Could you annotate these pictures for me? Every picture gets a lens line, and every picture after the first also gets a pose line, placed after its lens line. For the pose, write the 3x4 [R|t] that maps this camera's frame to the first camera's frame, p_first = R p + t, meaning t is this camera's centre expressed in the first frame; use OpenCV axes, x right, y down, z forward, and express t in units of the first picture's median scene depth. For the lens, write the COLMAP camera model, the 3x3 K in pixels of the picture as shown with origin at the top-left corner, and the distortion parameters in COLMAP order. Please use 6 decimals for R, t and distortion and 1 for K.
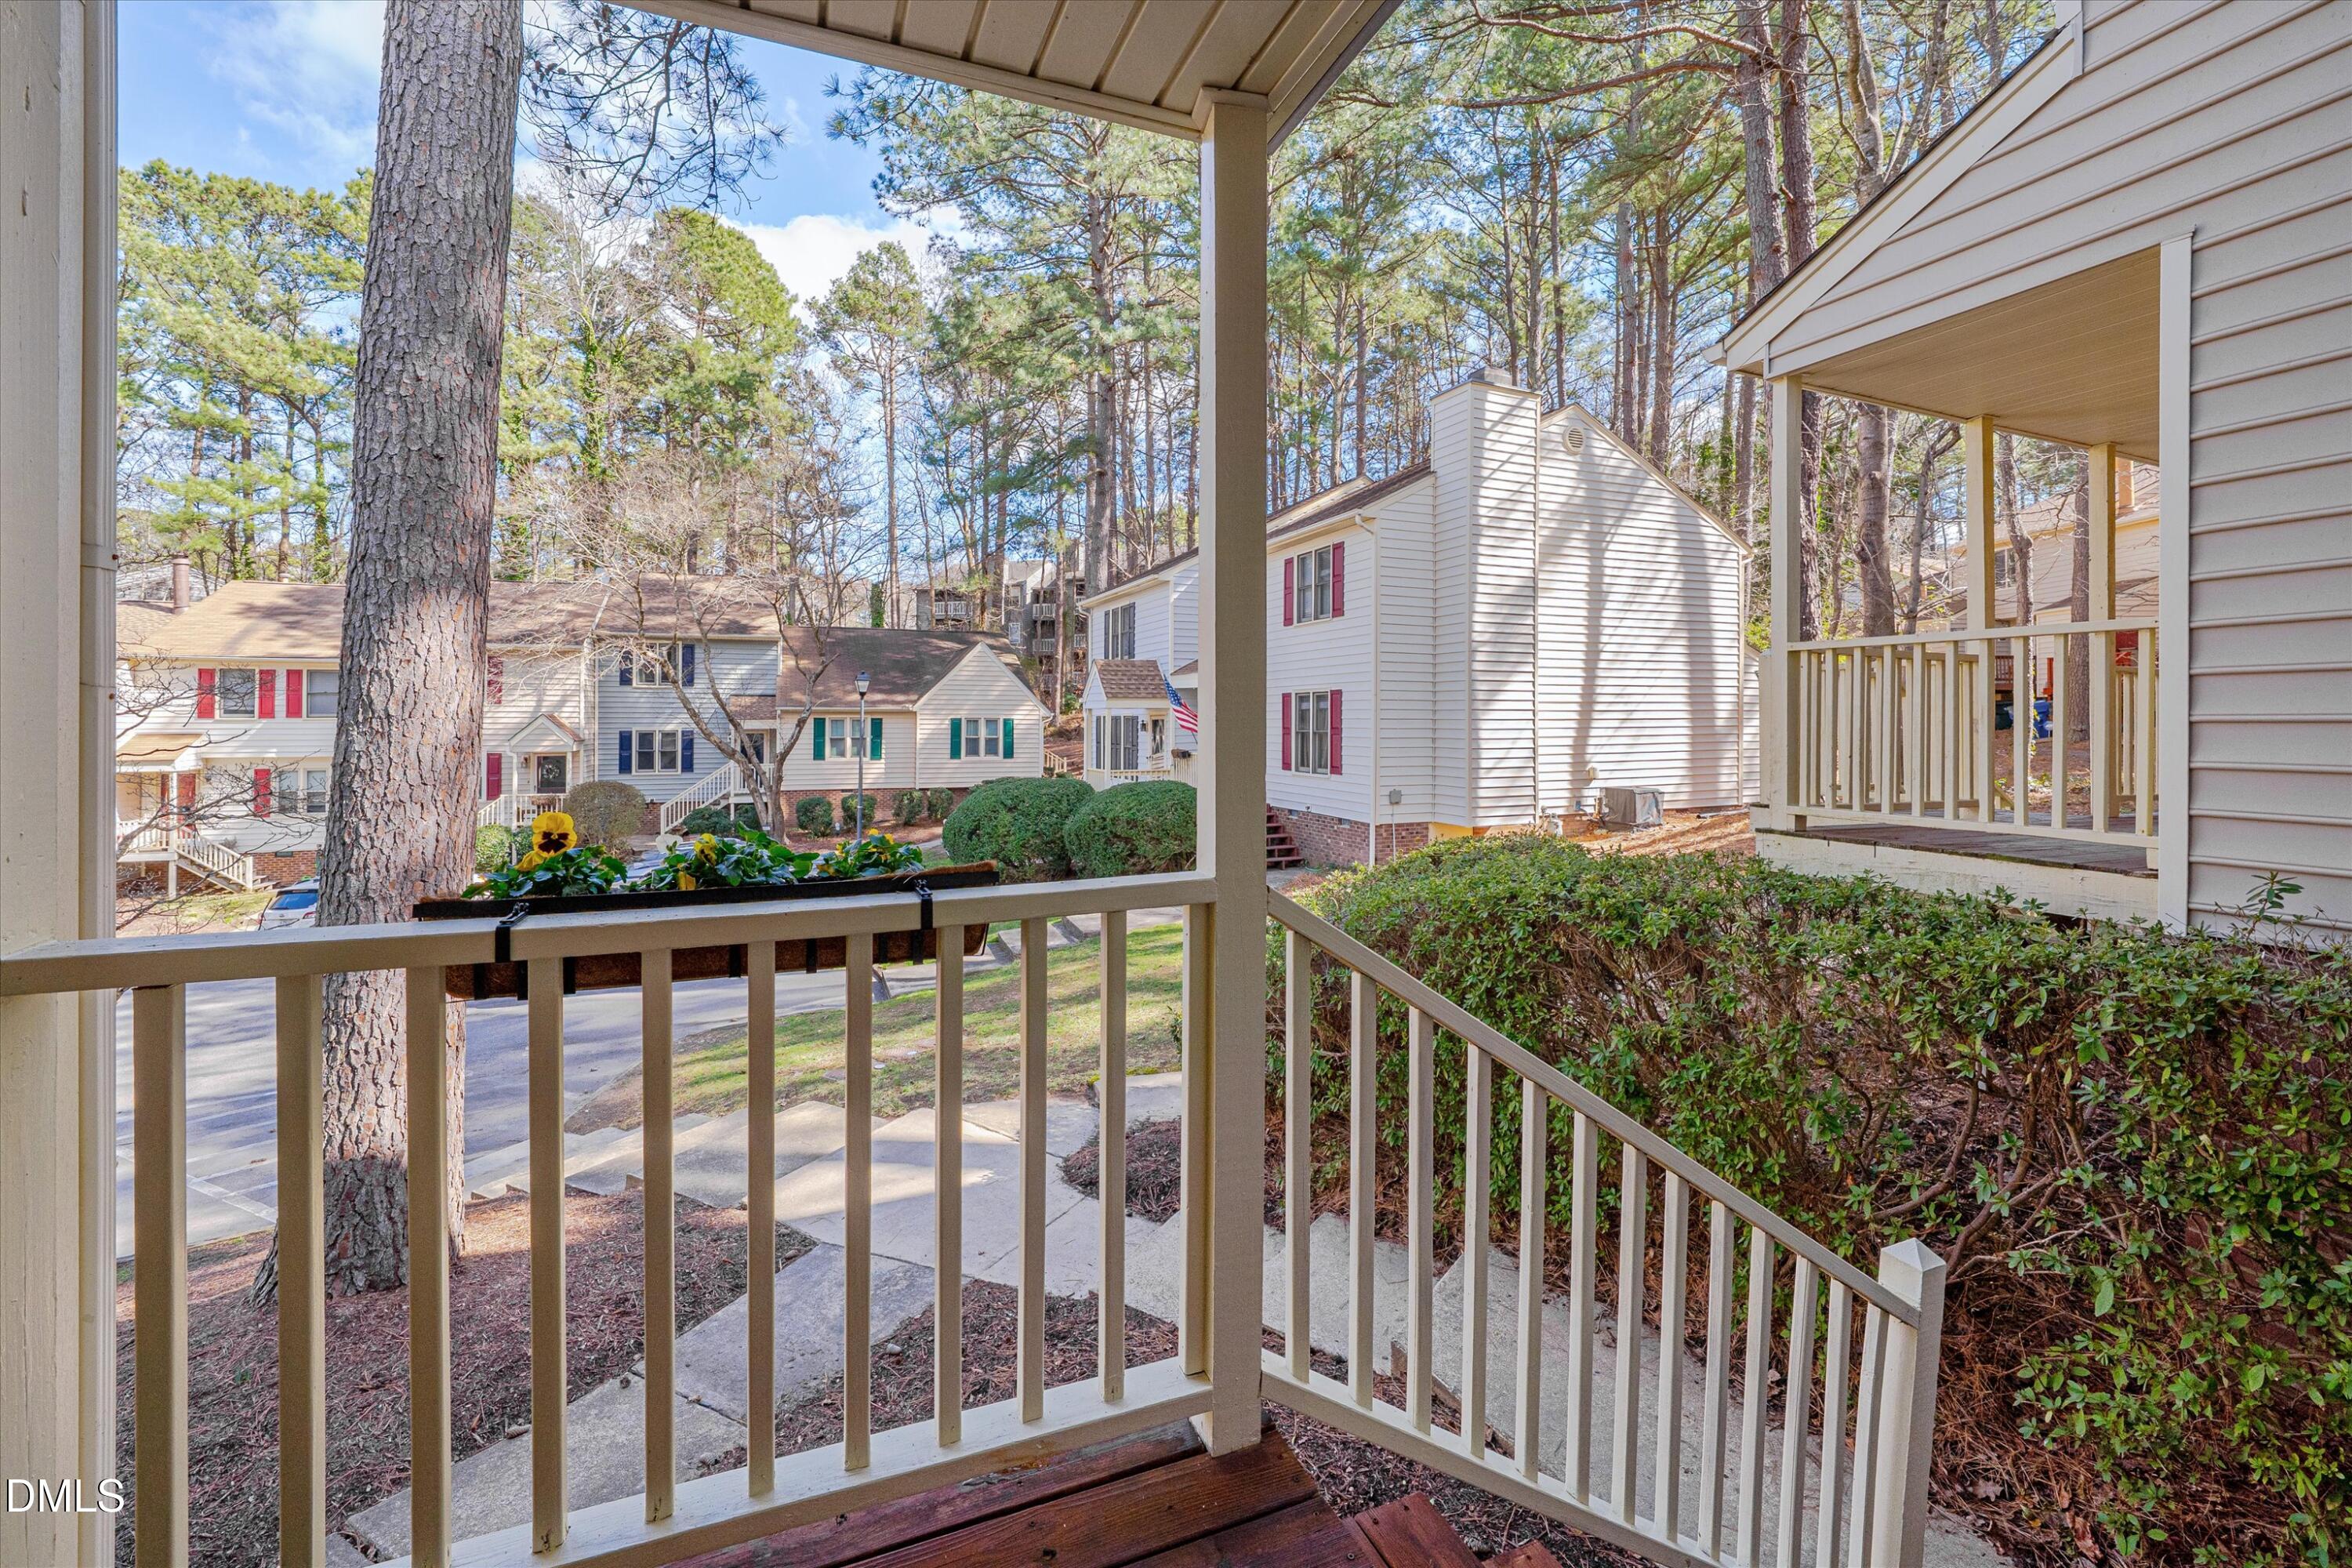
lens RADIAL K [[938.1, 0, 1183.1], [0, 938.1, 710.2], [0, 0, 1]] dist [0.000234, 0.000055]
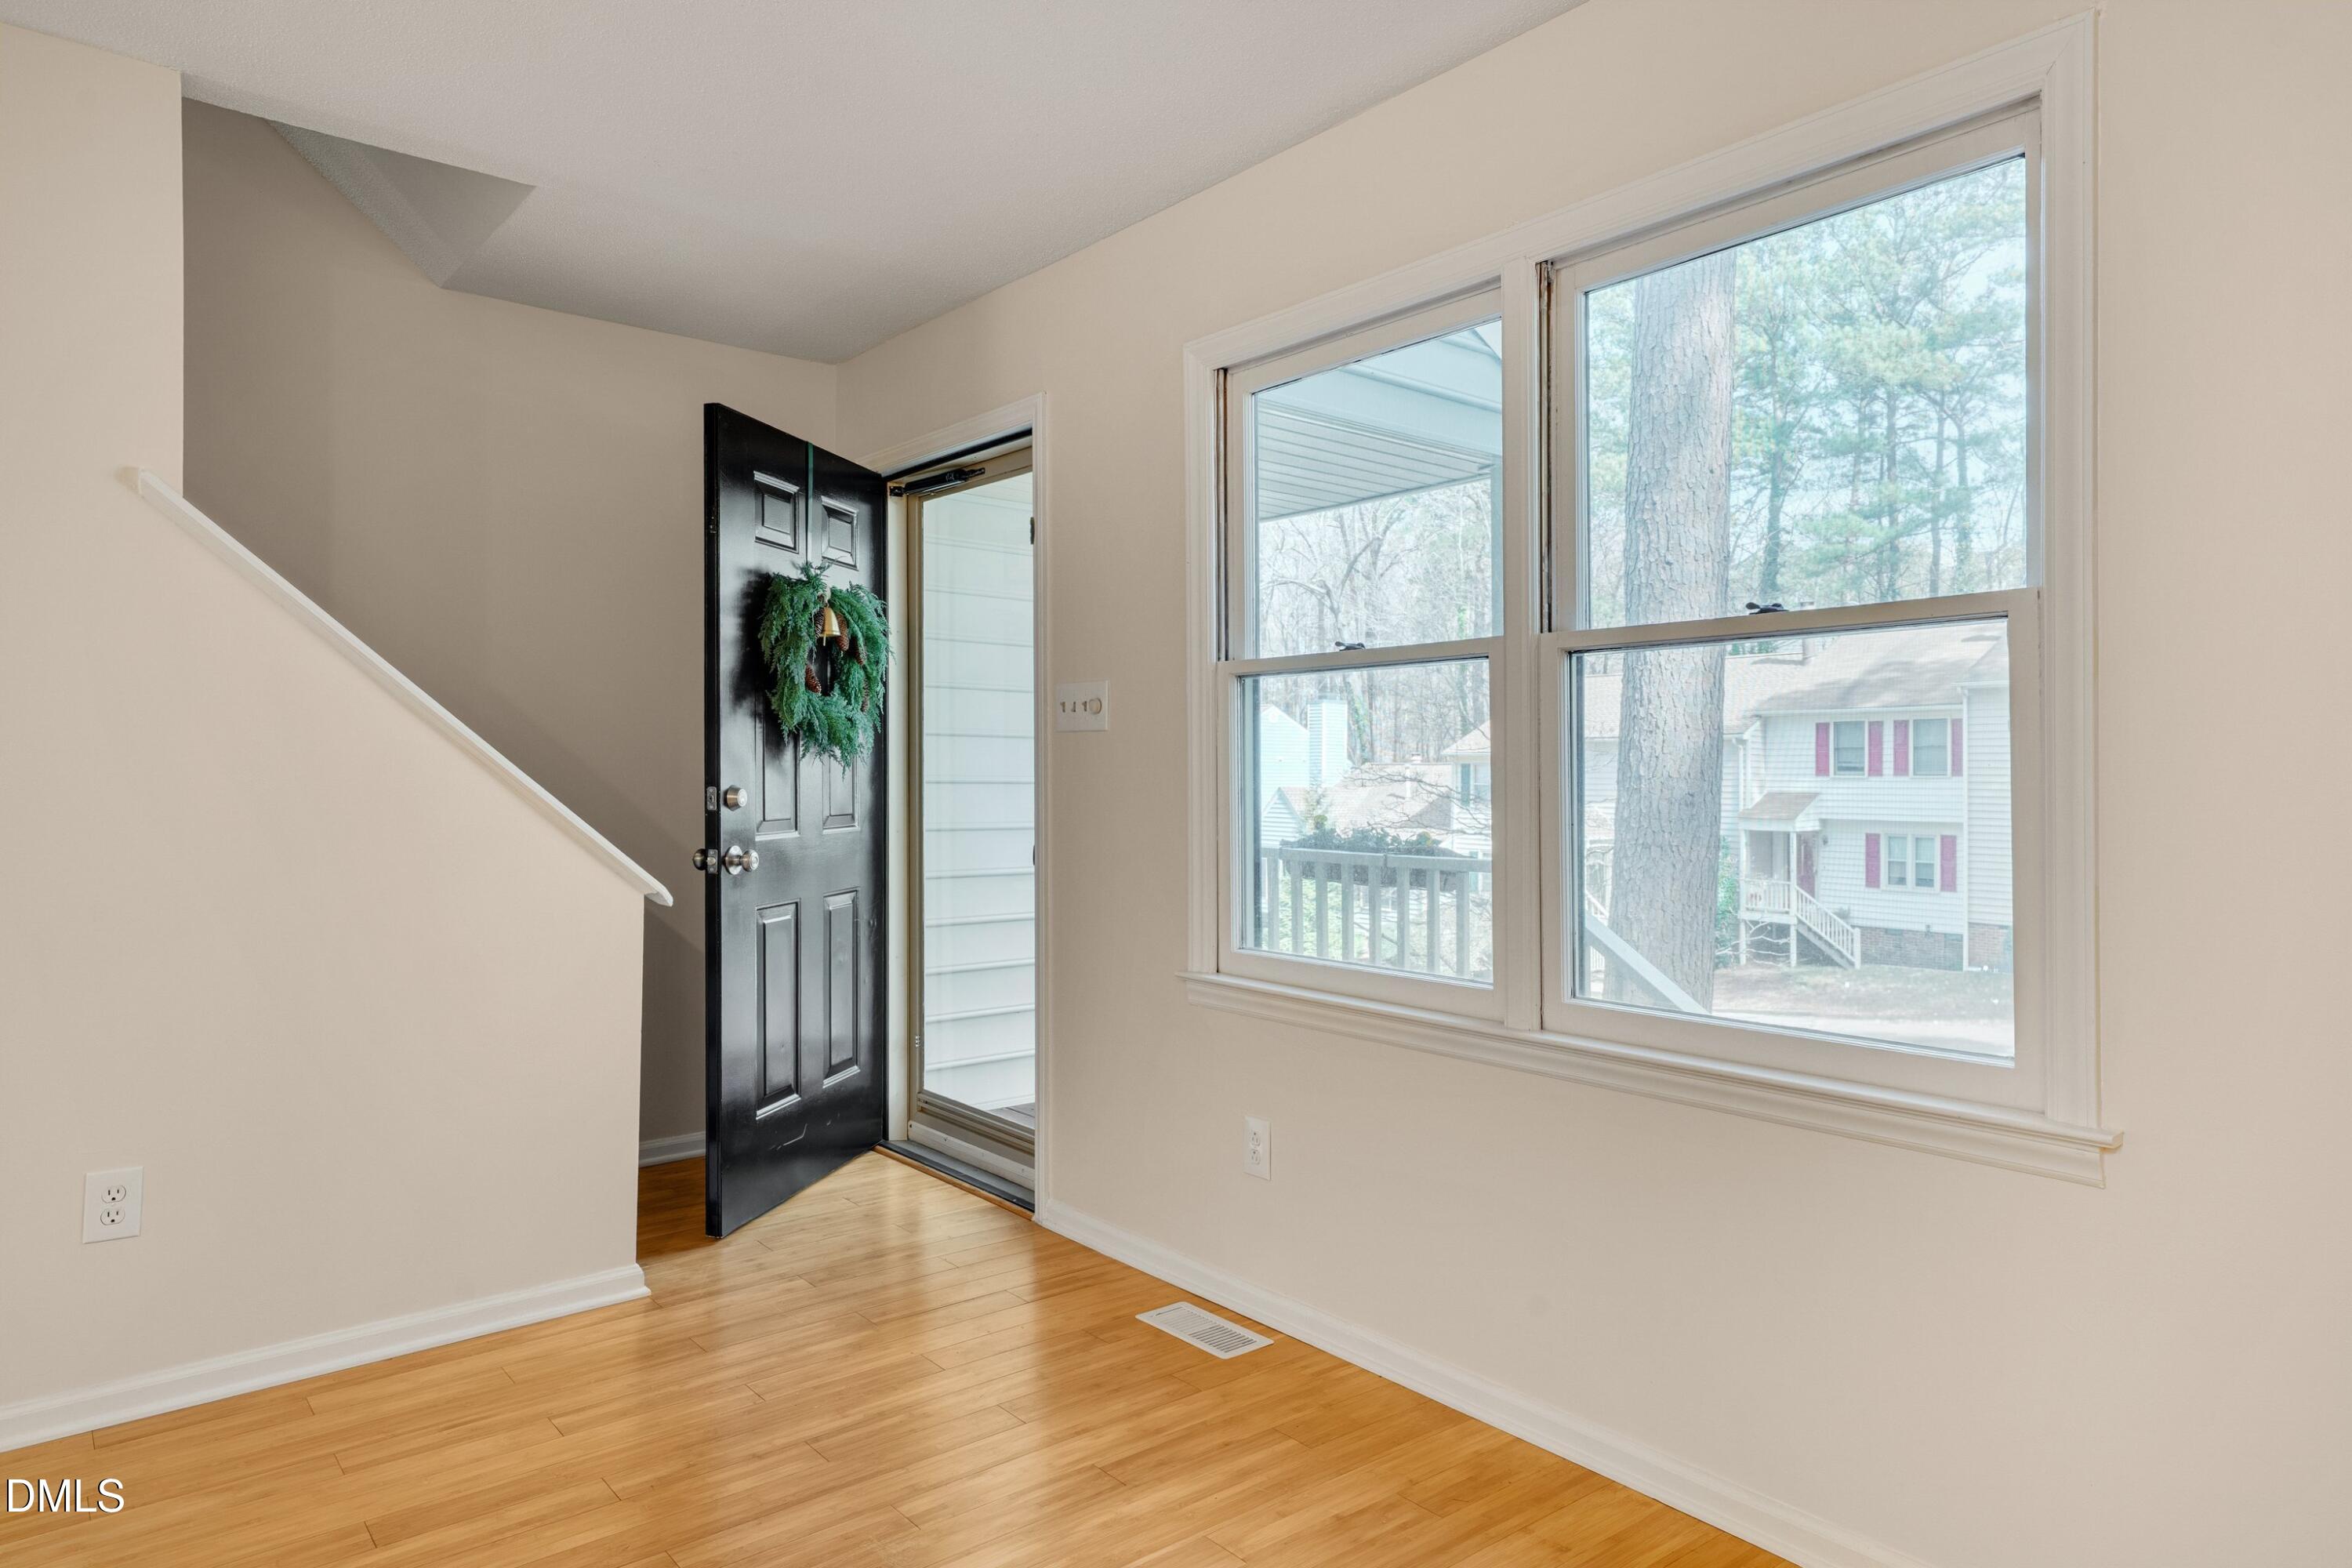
lens RADIAL K [[1418.9, 0, 1177.6], [0, 1418.9, 768.5], [0, 0, 1]] dist [0.003541, 0.000397]
pose [[0.293732, 0.000193, -0.955888, 0.118050], [0.001499, 0.999999, 0.000663, -0.000824], [0.955887, -0.001628, 0.293731, -0.022850]]
